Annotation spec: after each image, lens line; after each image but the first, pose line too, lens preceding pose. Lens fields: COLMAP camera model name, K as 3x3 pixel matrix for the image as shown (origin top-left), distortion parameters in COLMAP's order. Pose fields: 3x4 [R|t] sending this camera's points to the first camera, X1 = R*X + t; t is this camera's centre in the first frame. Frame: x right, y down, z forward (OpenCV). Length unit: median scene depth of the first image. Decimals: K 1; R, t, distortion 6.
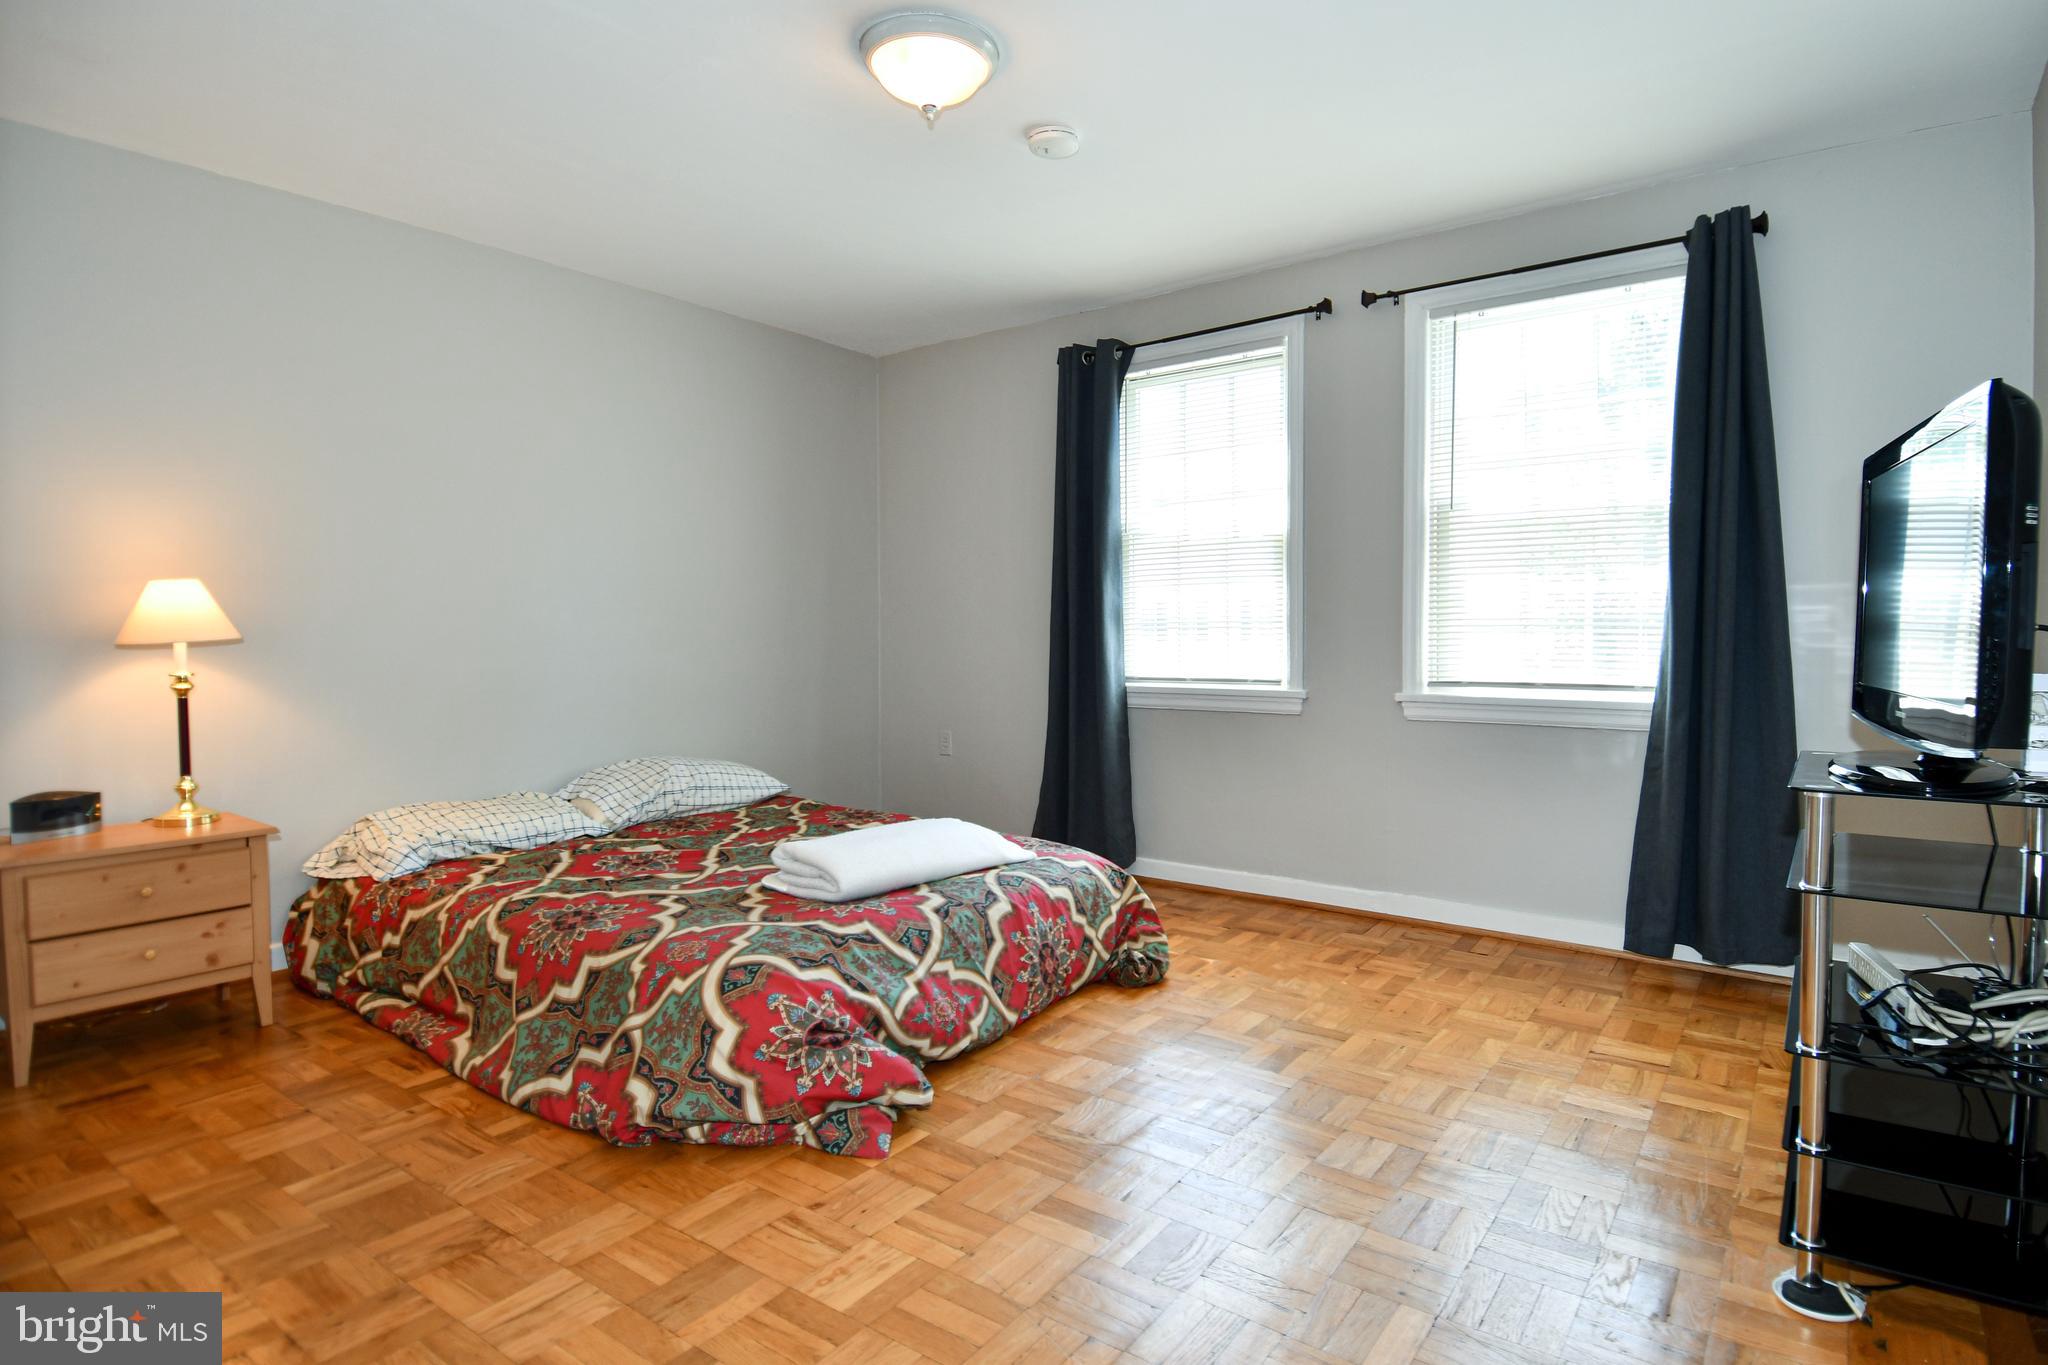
lens RADIAL K [[1100.8, 0, 1021.0], [0, 1100.8, 685.3], [0, 0, 1]] dist [0.027977, -0.037673]
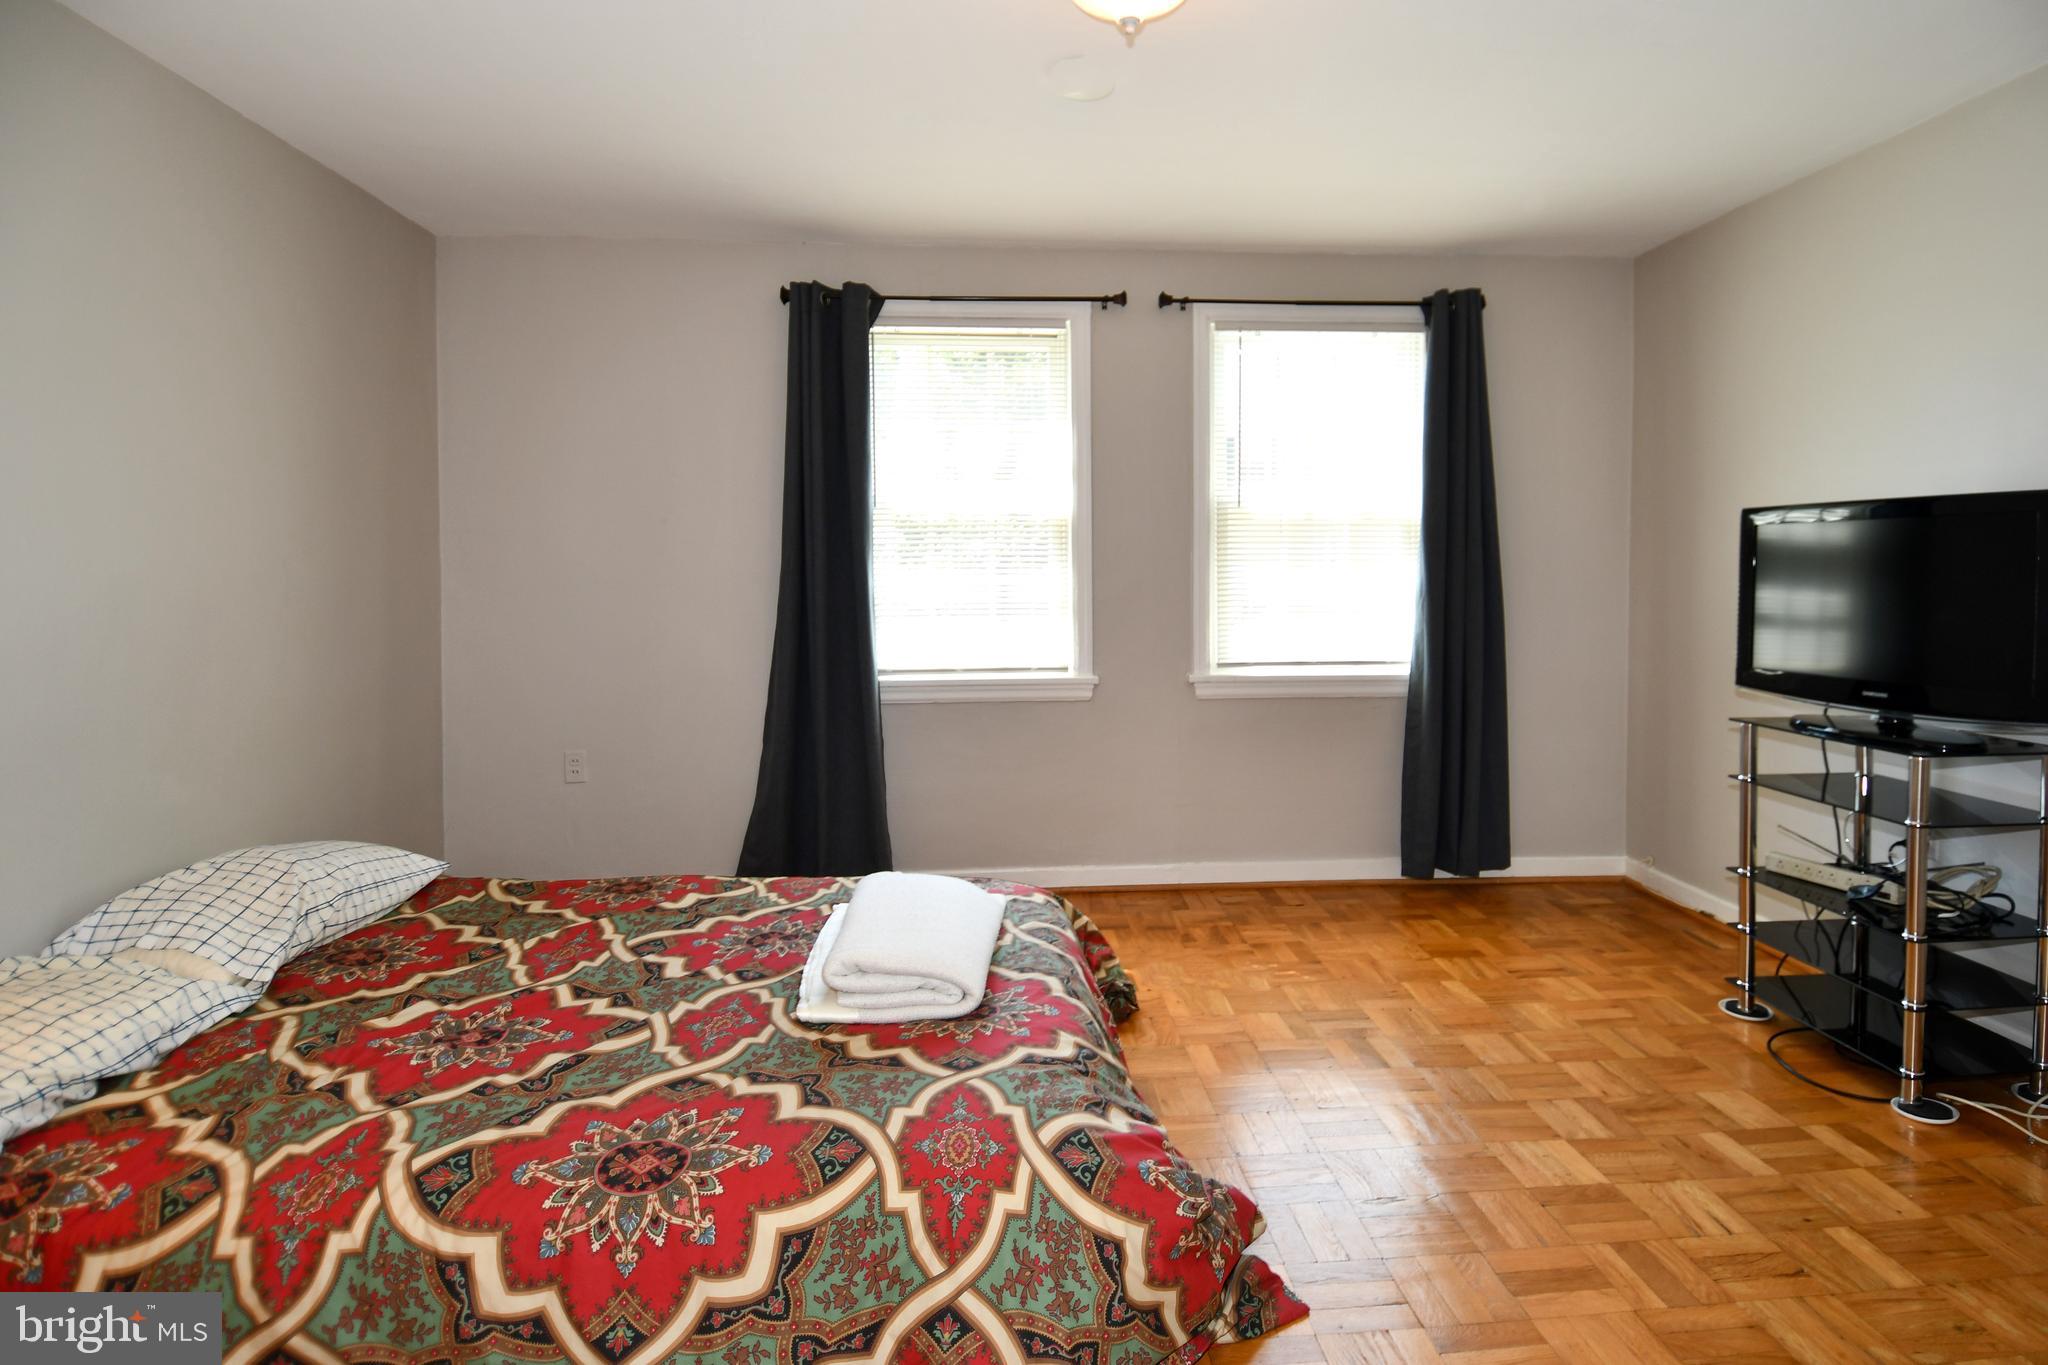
lens RADIAL K [[1100.8, 0, 1107.4], [0, 1100.8, 615.7], [0, 0, 1]] dist [0.027977, -0.037673]
pose [[0.740467, -0.027356, 0.671536, -0.466589], [0.036945, 0.999317, -0.000029, -0.057434], [-0.671077, 0.024831, 0.740972, 0.290493]]
